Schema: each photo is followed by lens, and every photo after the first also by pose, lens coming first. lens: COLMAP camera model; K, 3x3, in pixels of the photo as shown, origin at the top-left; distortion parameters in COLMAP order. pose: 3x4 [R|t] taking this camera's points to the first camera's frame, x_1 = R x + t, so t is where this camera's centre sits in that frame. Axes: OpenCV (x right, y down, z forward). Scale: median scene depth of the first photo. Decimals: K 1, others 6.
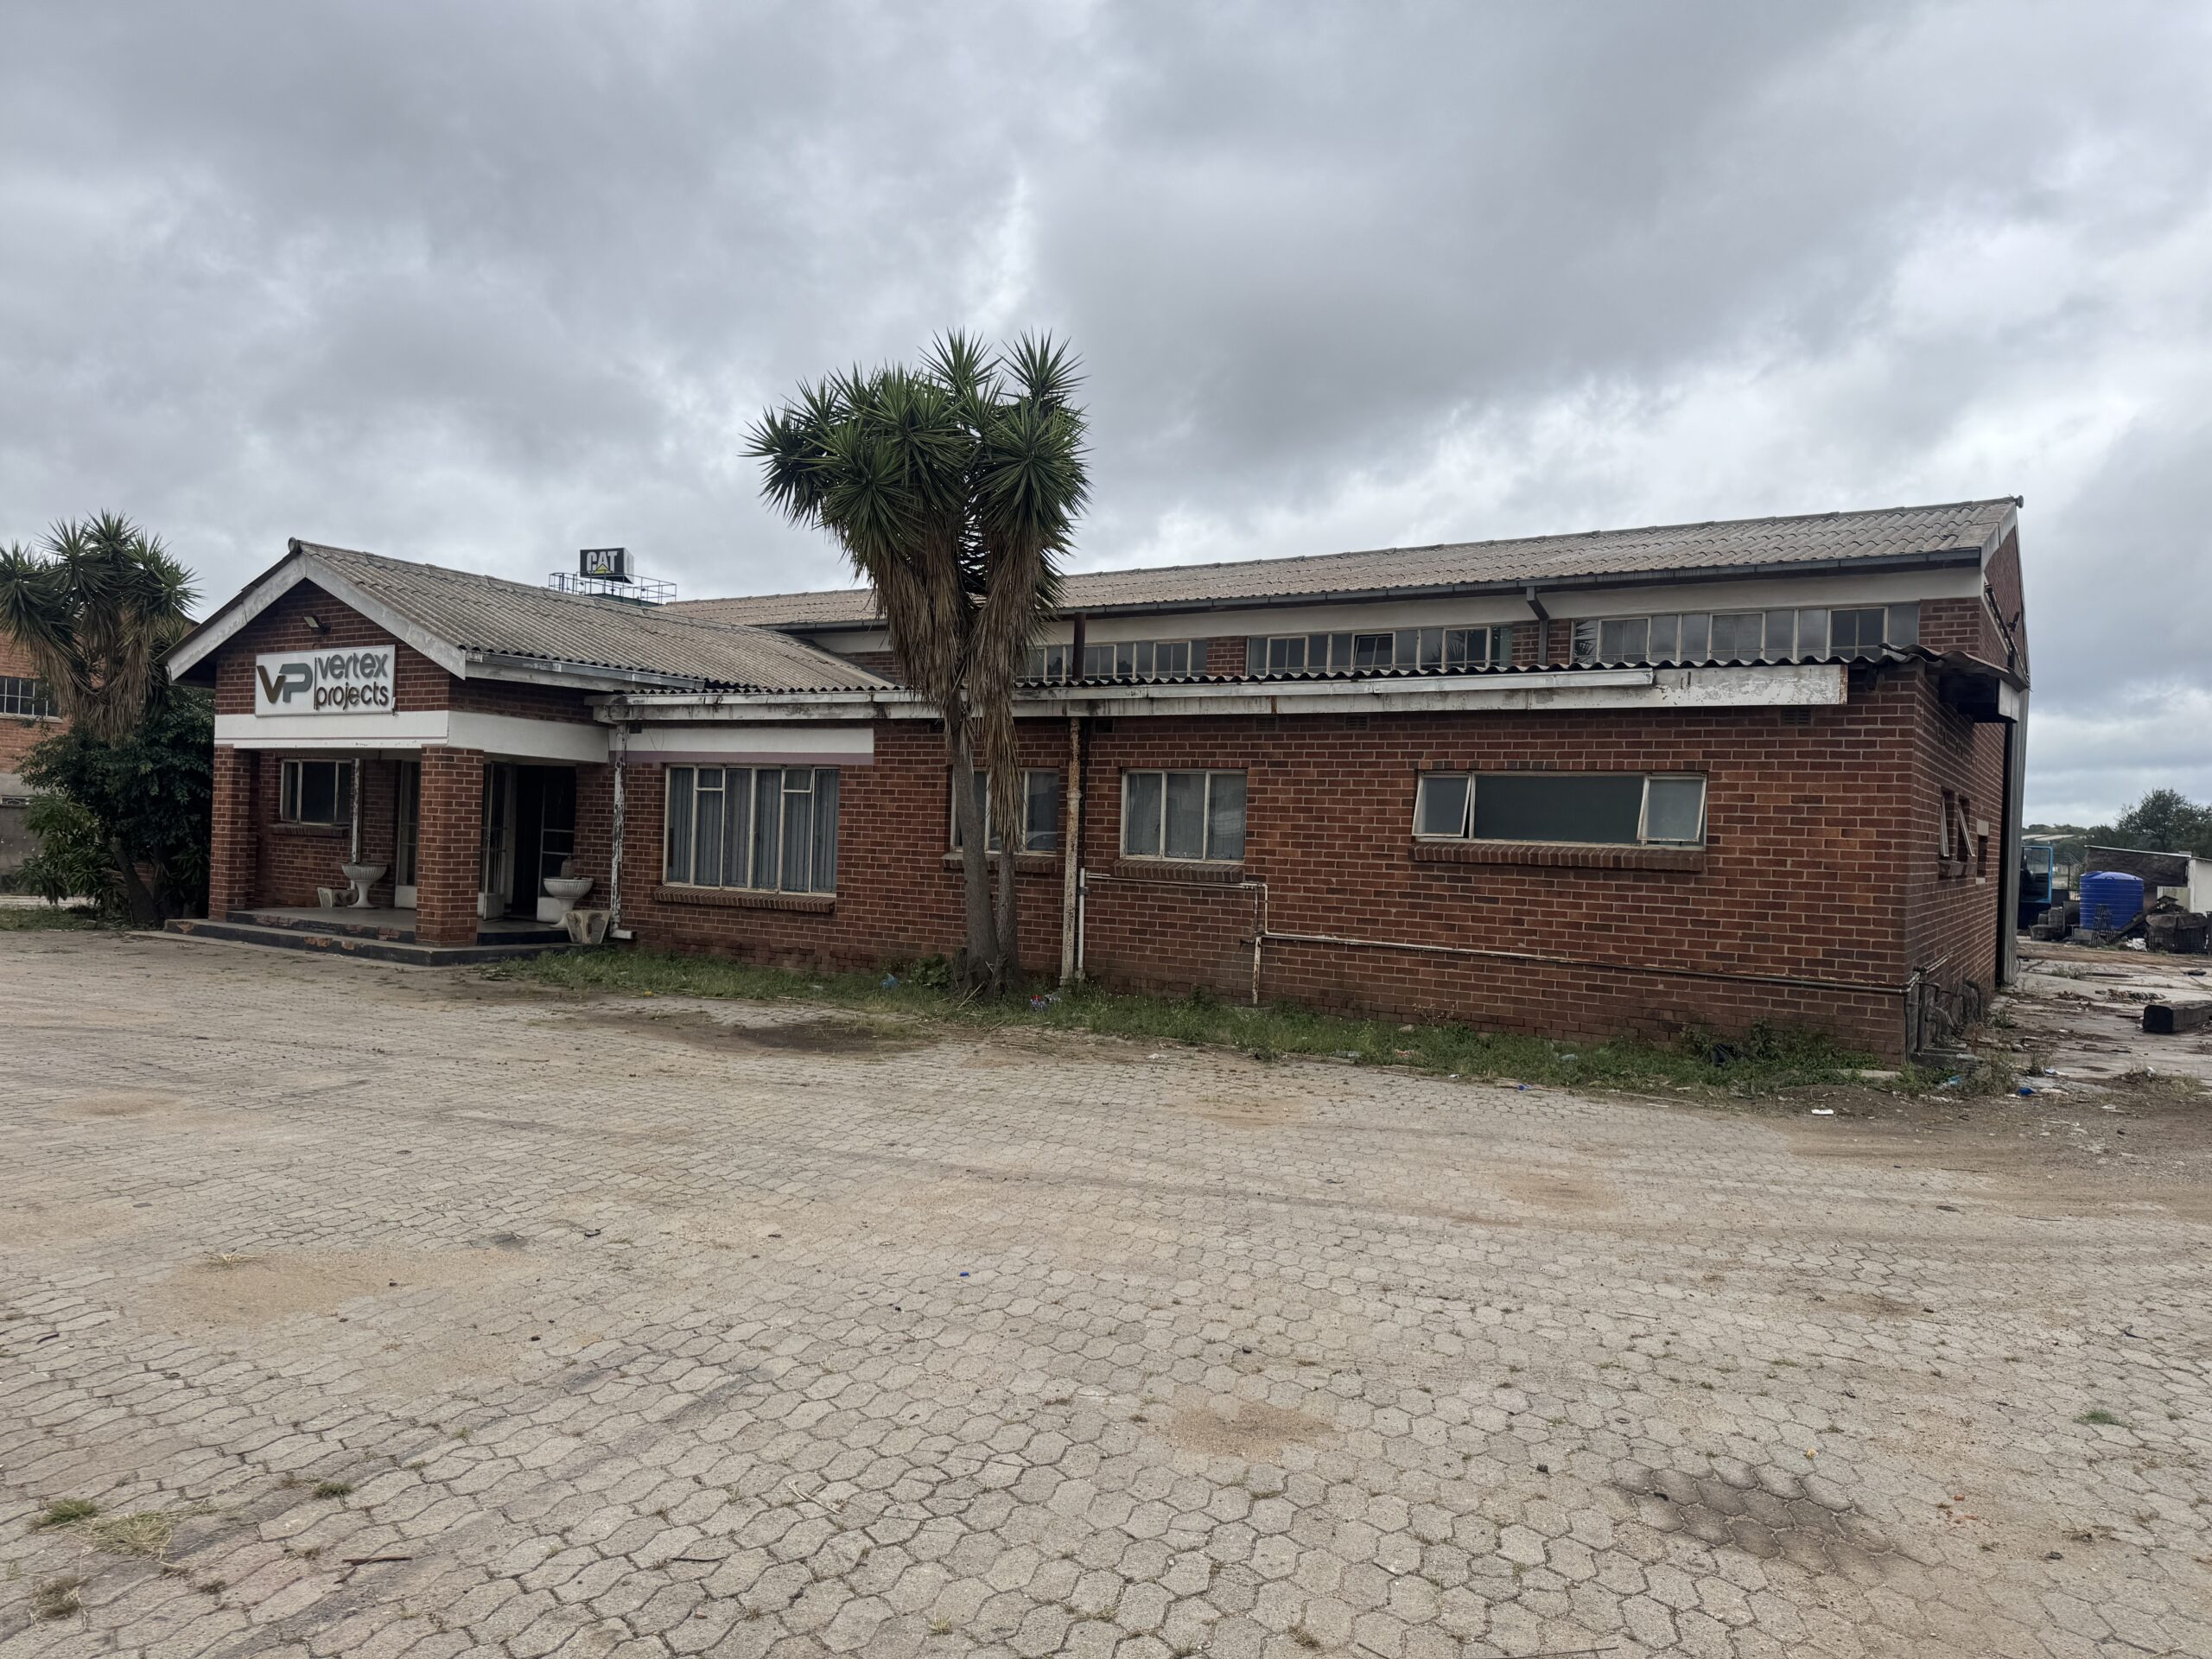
lens RADIAL K [[1576.2, 0, 1106.0], [0, 1576.2, 818.4], [0, 0, 1]] dist [0.036254, -0.074606]
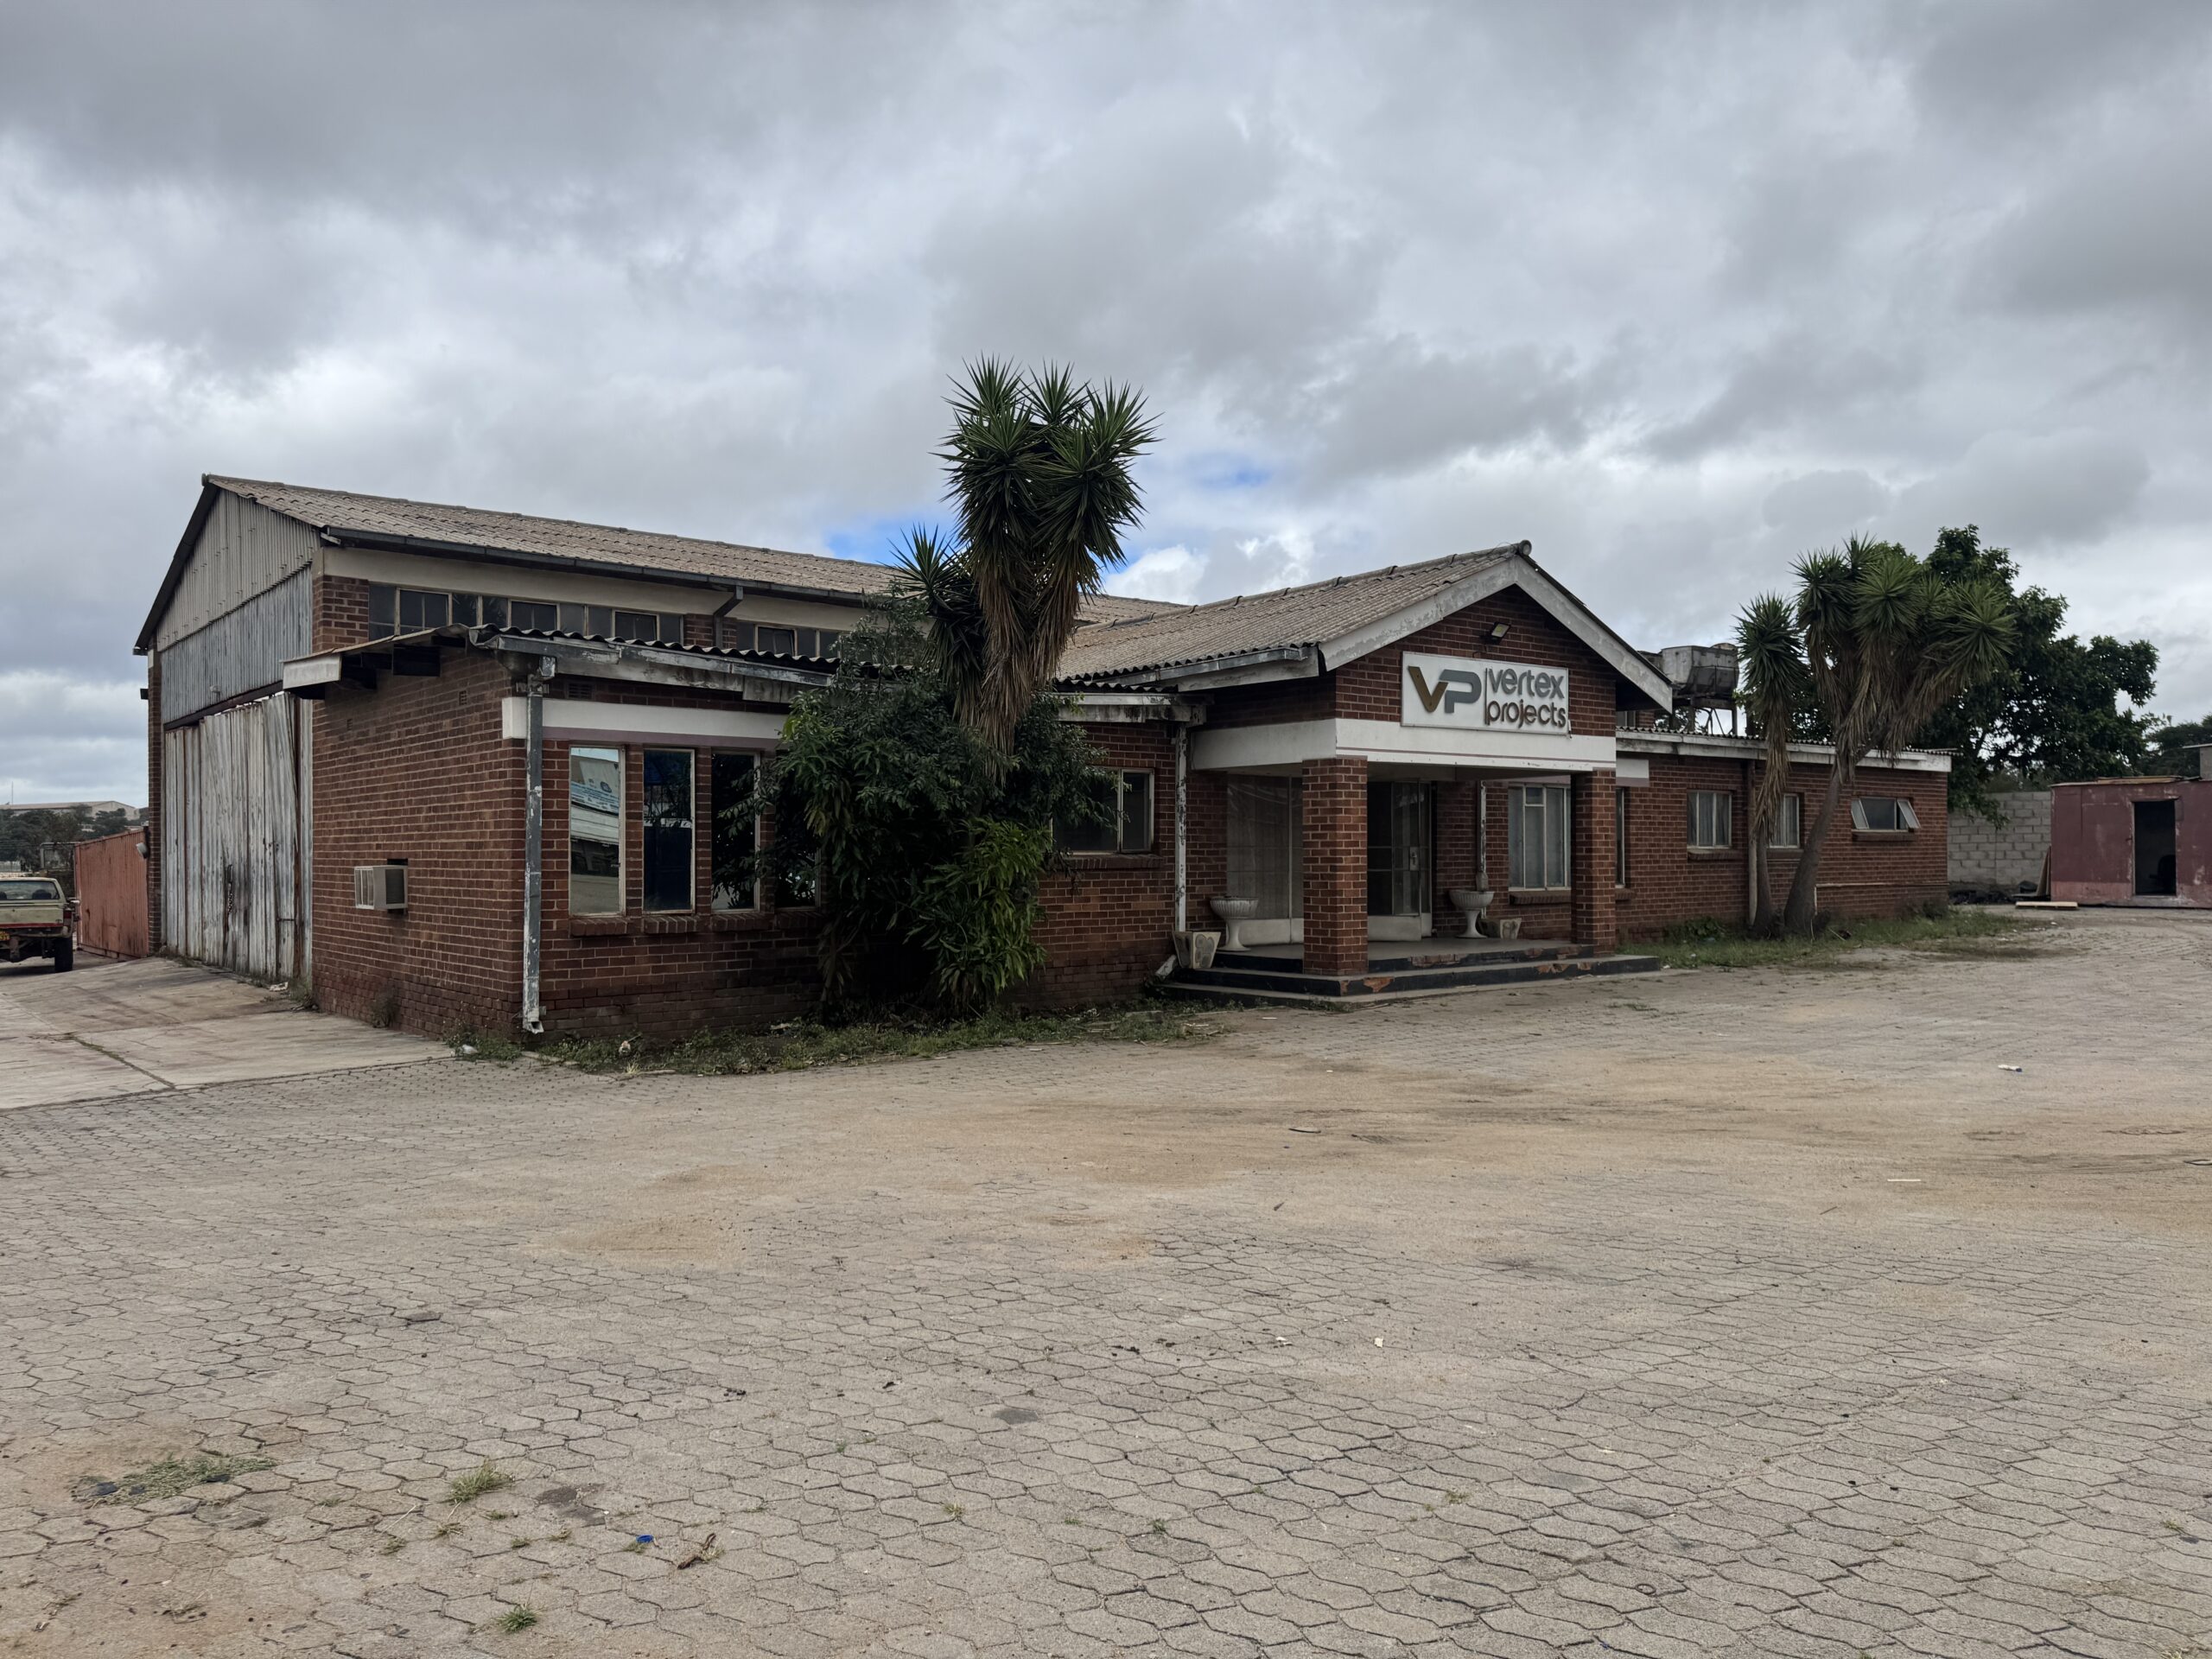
lens RADIAL K [[1576.2, 0, 1180.1], [0, 1576.2, 822.7], [0, 0, 1]] dist [0.036254, -0.074606]
pose [[0.307616, -0.024945, 0.951184, -1.441170], [0.001045, 0.999665, 0.025878, -0.035689], [-0.951510, -0.006967, 0.307539, 0.892003]]
